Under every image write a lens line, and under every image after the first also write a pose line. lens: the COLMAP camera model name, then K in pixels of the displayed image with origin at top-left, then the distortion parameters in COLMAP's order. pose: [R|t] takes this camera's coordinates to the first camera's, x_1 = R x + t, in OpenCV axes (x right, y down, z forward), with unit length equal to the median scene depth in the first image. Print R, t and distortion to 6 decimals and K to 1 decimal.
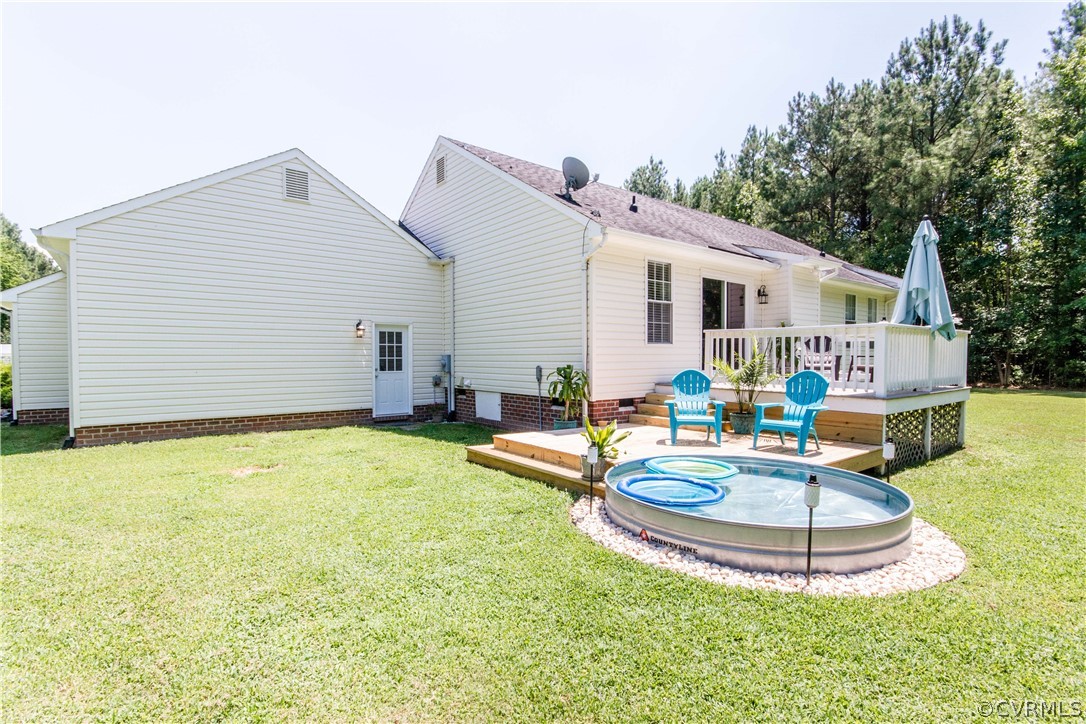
lens RADIAL K [[517.4, 0, 544.5], [0, 517.4, 377.3], [0, 0, 1]] dist [0.004948, 0.001895]
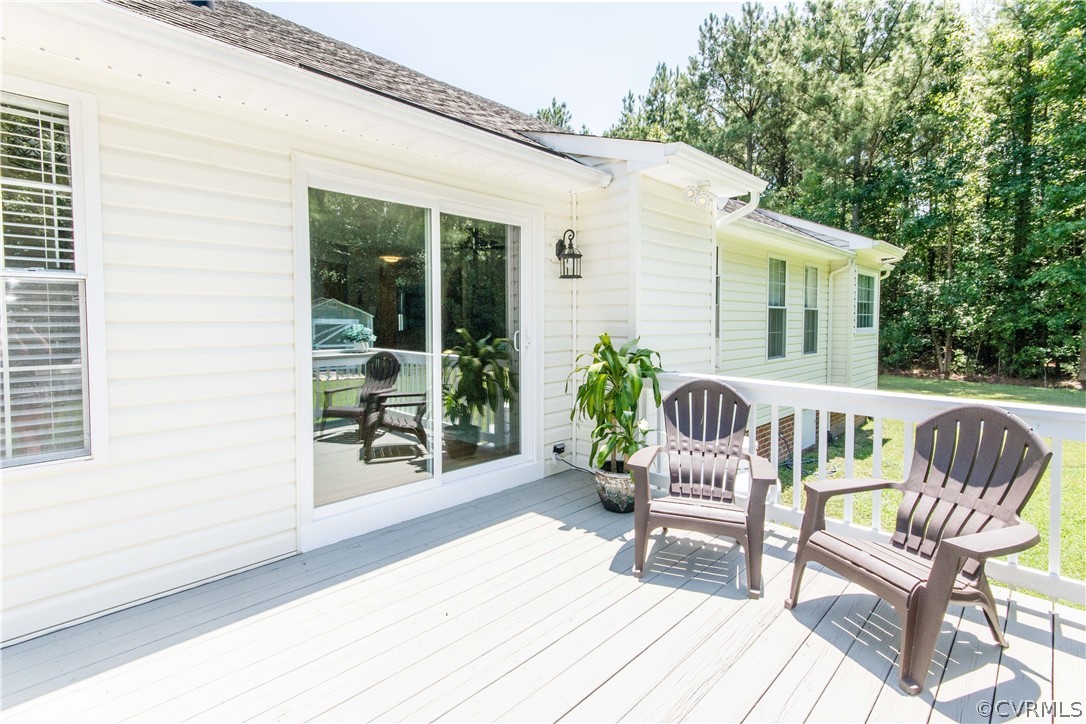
lens RADIAL K [[517.4, 0, 541.2], [0, 517.4, 344.0], [0, 0, 1]] dist [0.004948, 0.001895]
pose [[0.992413, -0.004515, 0.122862, 0.168598], [0.003536, 0.999960, 0.008184, -0.046205], [-0.122894, -0.007688, 0.992390, 0.298948]]
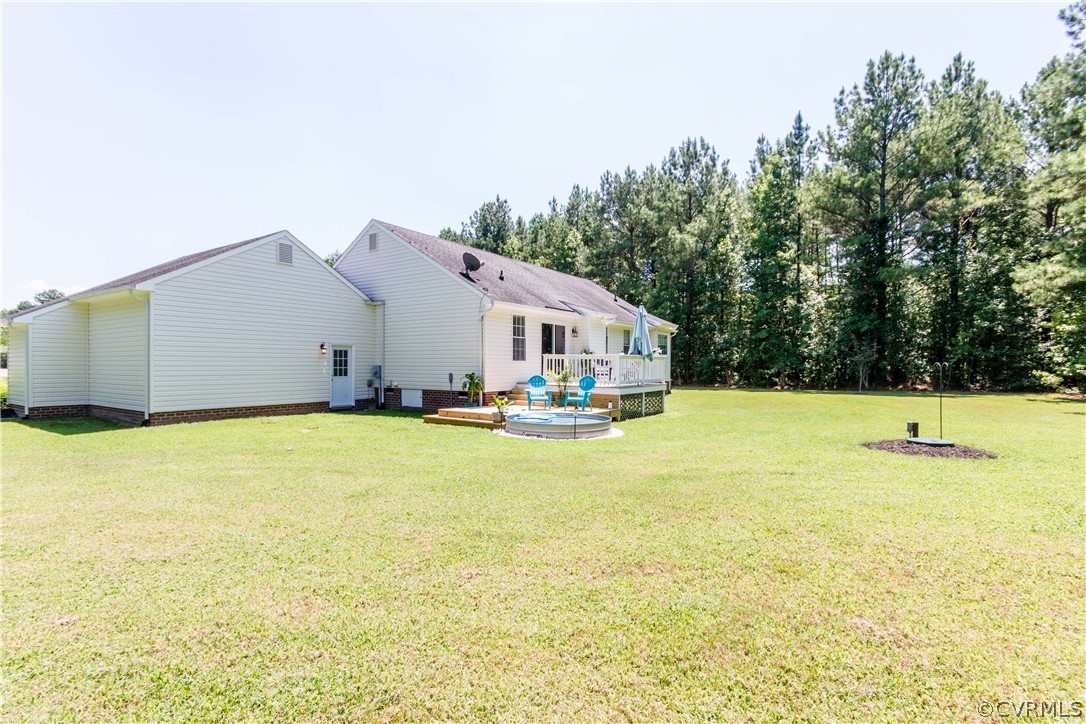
lens RADIAL K [[517.4, 0, 550.8], [0, 517.4, 354.3], [0, 0, 1]] dist [0.004948, 0.001895]
pose [[0.949672, 0.012584, 0.312992, -0.093128], [0.005431, 0.998381, -0.056619, 0.005901], [-0.313198, 0.055470, 0.948067, -0.292027]]
